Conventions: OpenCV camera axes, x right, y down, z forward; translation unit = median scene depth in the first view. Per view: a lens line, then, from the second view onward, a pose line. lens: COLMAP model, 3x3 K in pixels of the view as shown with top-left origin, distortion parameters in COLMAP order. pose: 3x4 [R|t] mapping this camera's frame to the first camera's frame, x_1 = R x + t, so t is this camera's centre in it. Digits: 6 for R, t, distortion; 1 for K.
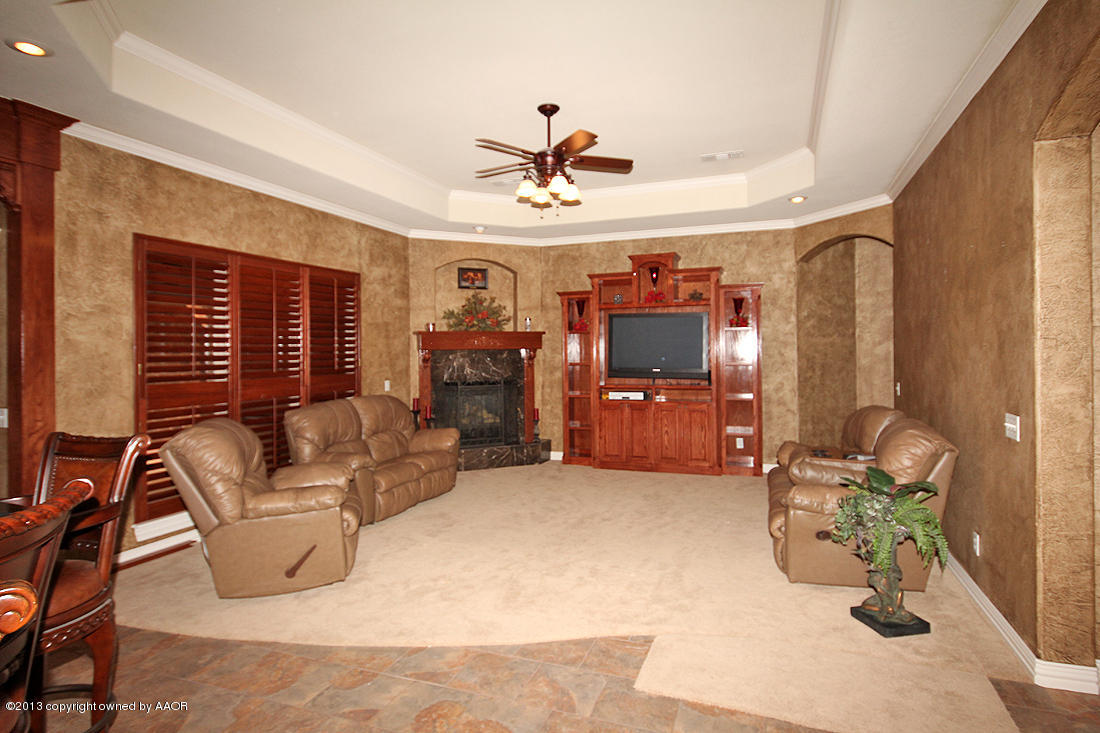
lens RADIAL K [[526.0, 0, 532.3], [0, 526.0, 351.8], [0, 0, 1]] dist [0.000760, 0.000477]
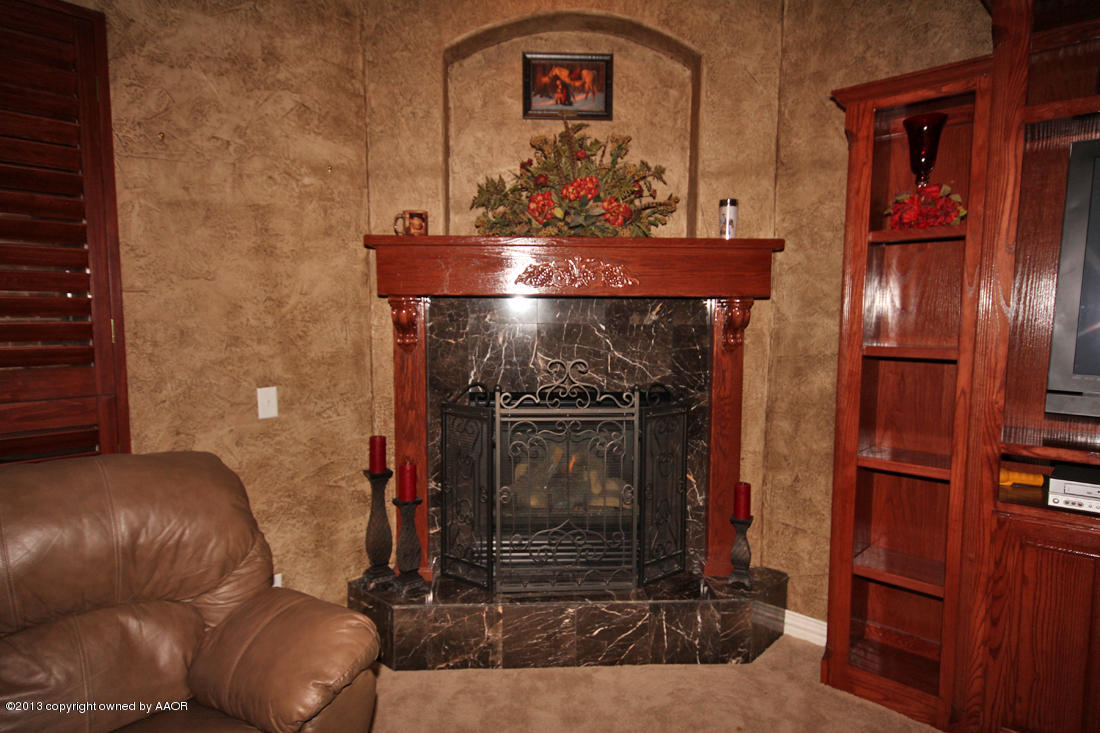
lens RADIAL K [[661.6, 0, 569.0], [0, 661.6, 381.7], [0, 0, 1]] dist [0.003403, 0.001106]
pose [[0.955423, 0.044101, -0.291927, 0.020681], [-0.014774, 0.994684, 0.101914, 0.005875], [0.294870, -0.093058, 0.950995, 0.581450]]
